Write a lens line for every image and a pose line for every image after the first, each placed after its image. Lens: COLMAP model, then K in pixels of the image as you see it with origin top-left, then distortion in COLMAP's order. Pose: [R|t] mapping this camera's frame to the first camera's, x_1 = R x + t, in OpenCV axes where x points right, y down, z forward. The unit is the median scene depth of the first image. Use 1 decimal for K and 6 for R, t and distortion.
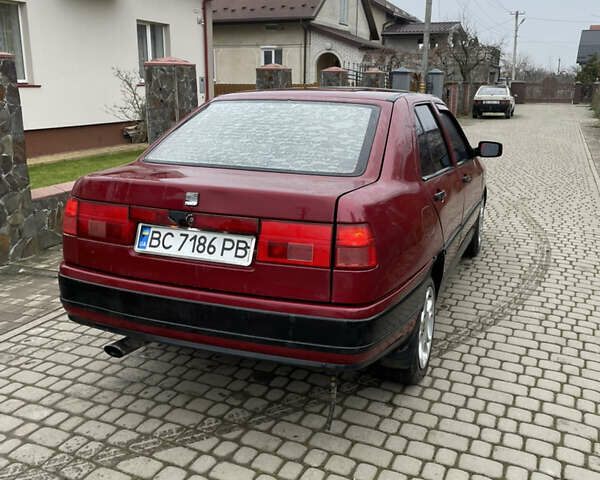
lens RADIAL K [[622.3, 0, 308.7], [0, 622.3, 241.6], [0, 0, 1]] dist [0.058887, -0.018707]
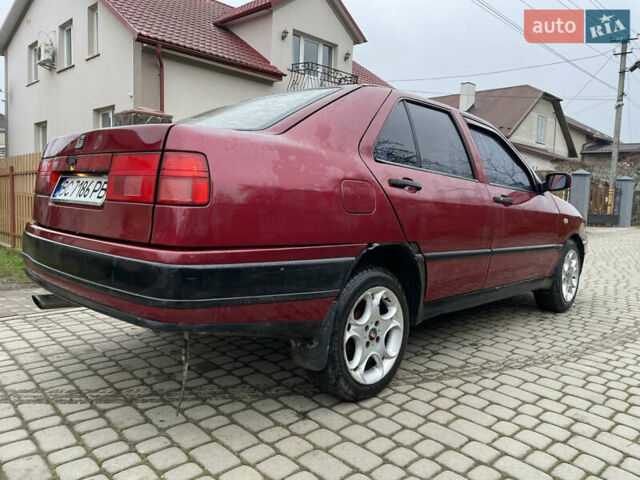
lens RADIAL K [[493.9, 0, 325.4], [0, 493.9, 238.4], [0, 0, 1]] dist [0.082191, -0.106144]
pose [[0.921573, 0.053372, -0.384519, 0.445490], [-0.122178, 0.980046, -0.156790, 0.145007], [0.368477, 0.191474, 0.909704, 0.404984]]
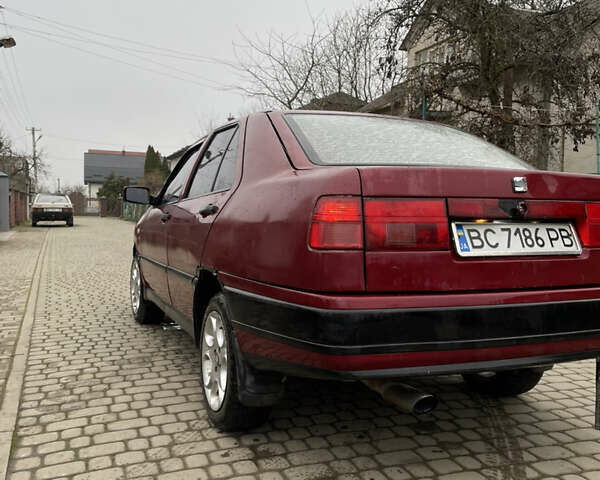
lens RADIAL K [[622.3, 0, 308.7], [0, 622.3, 241.6], [0, 0, 1]] dist [0.058887, -0.018707]
pose [[0.734405, -0.047415, 0.677053, -0.901286], [0.169623, 0.978723, -0.115450, 0.053667], [-0.657174, 0.199631, 0.726822, 0.524787]]
